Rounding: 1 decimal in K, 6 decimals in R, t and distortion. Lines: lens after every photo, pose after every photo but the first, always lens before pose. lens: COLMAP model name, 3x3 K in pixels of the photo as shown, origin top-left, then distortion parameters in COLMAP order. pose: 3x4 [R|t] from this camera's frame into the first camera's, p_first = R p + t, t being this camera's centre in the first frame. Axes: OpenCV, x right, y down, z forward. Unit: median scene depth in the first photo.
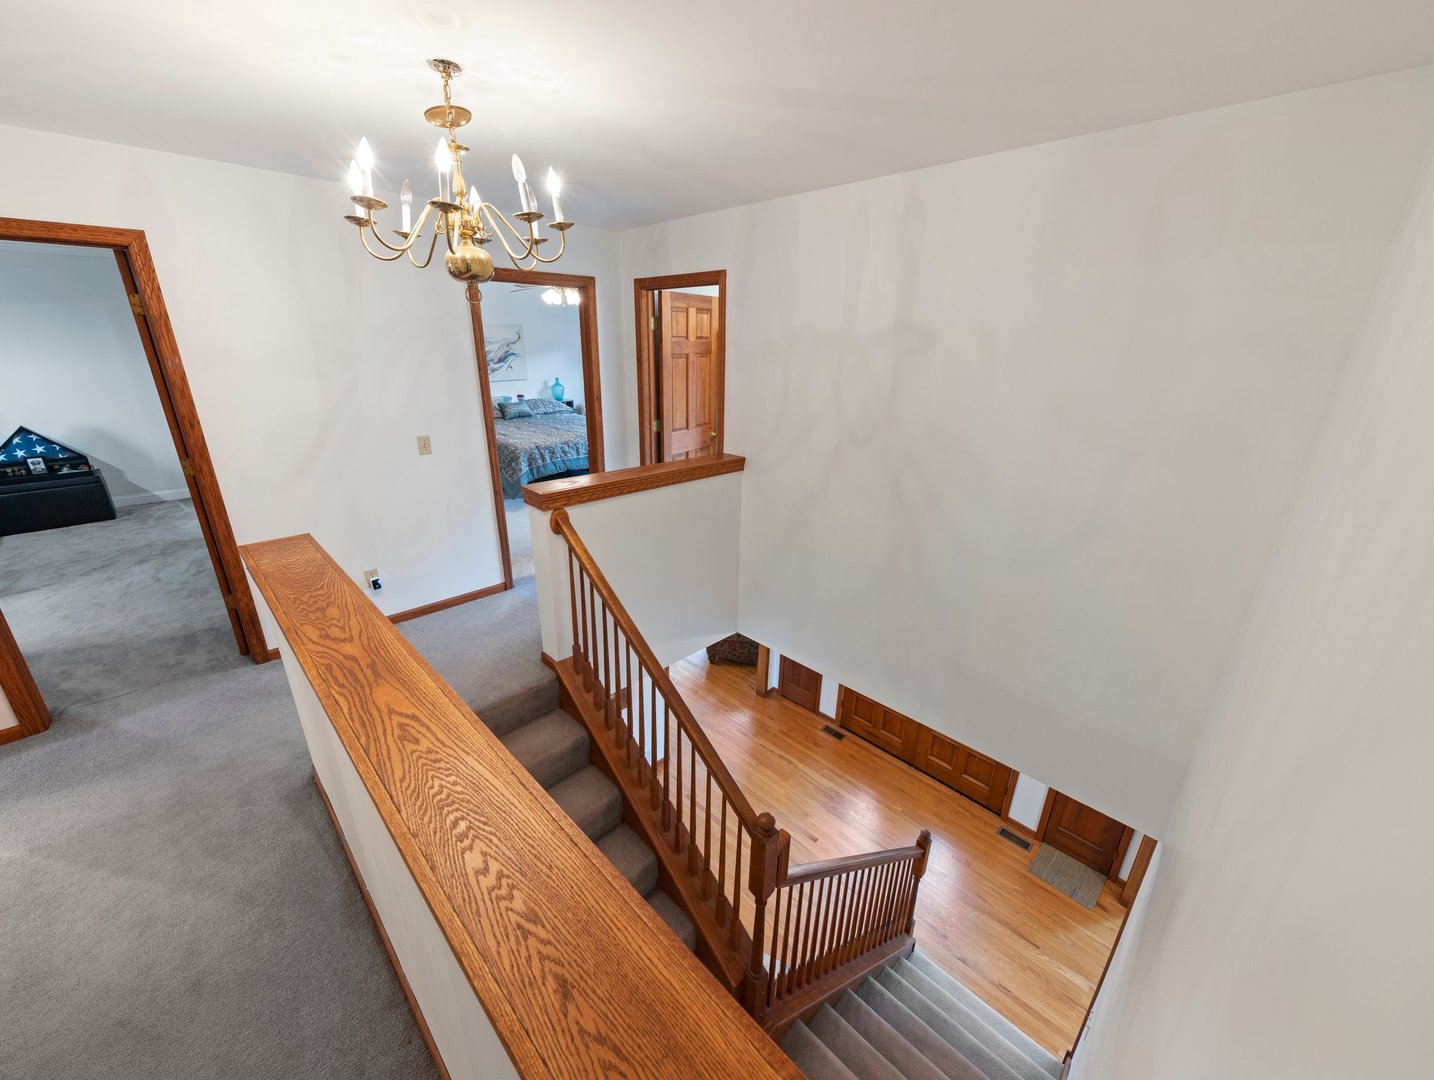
lens RADIAL K [[550.5, 0, 717.9], [0, 550.5, 536.1], [0, 0, 1]] dist [0.006082, -0.001241]
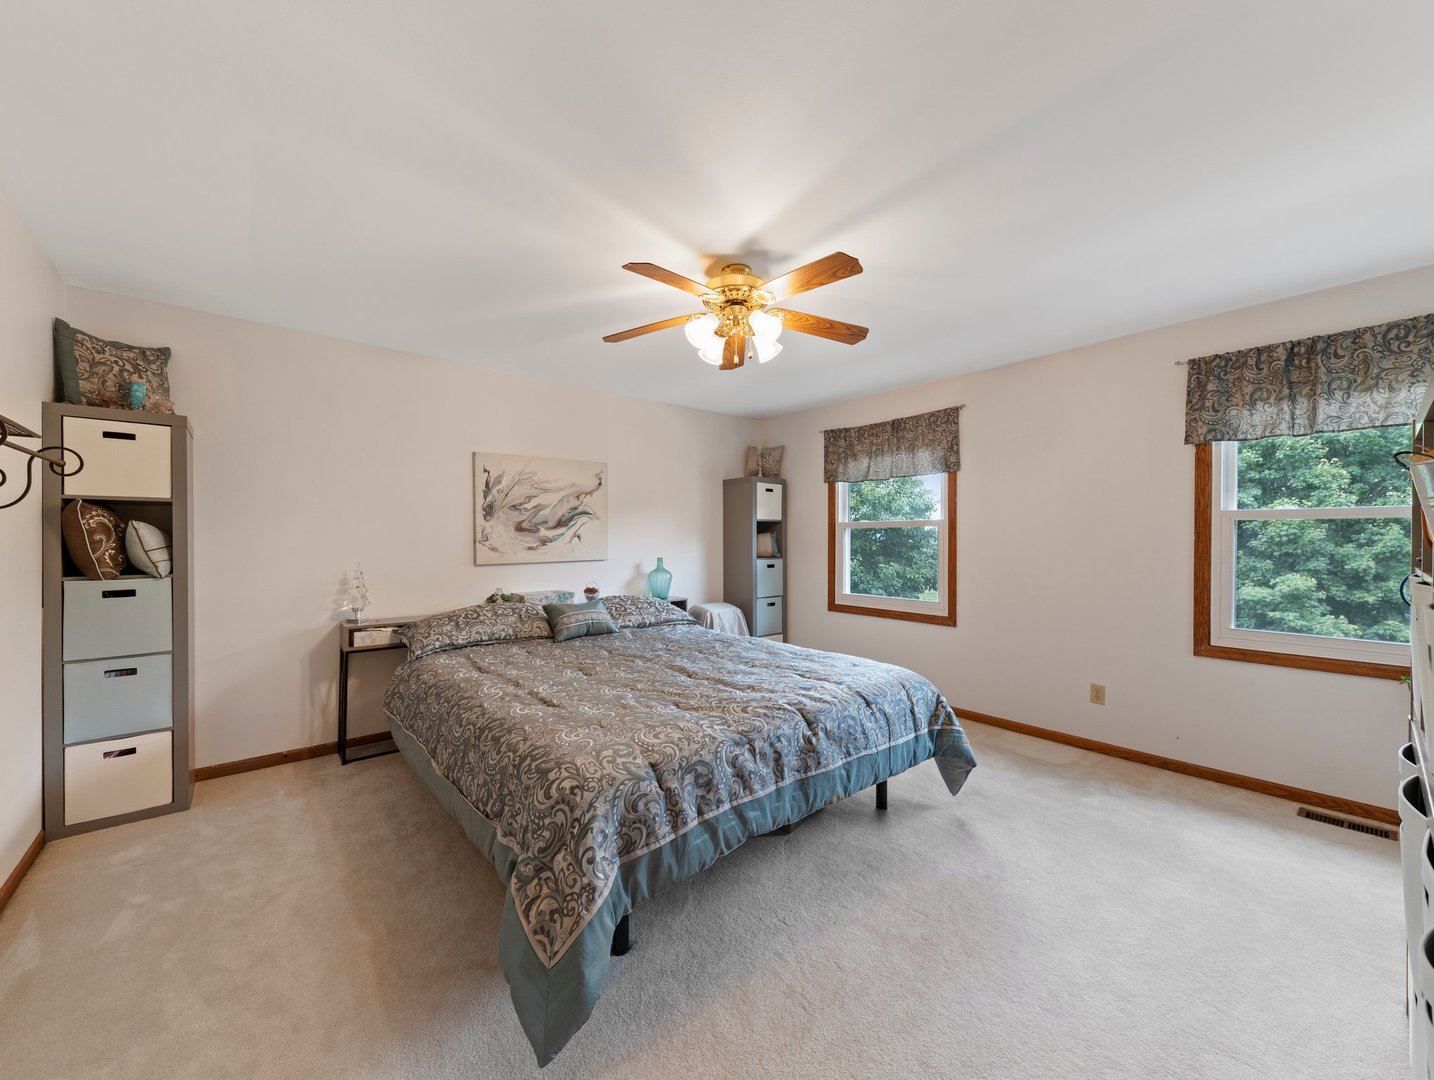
lens RADIAL K [[550.5, 0, 716.5], [0, 550.5, 541.9], [0, 0, 1]] dist [0.006082, -0.001241]
pose [[0.996311, -0.012766, -0.084856, -0.211515], [-0.016713, 0.941066, -0.337809, -0.134913], [0.084167, 0.337982, 0.937382, 0.550571]]
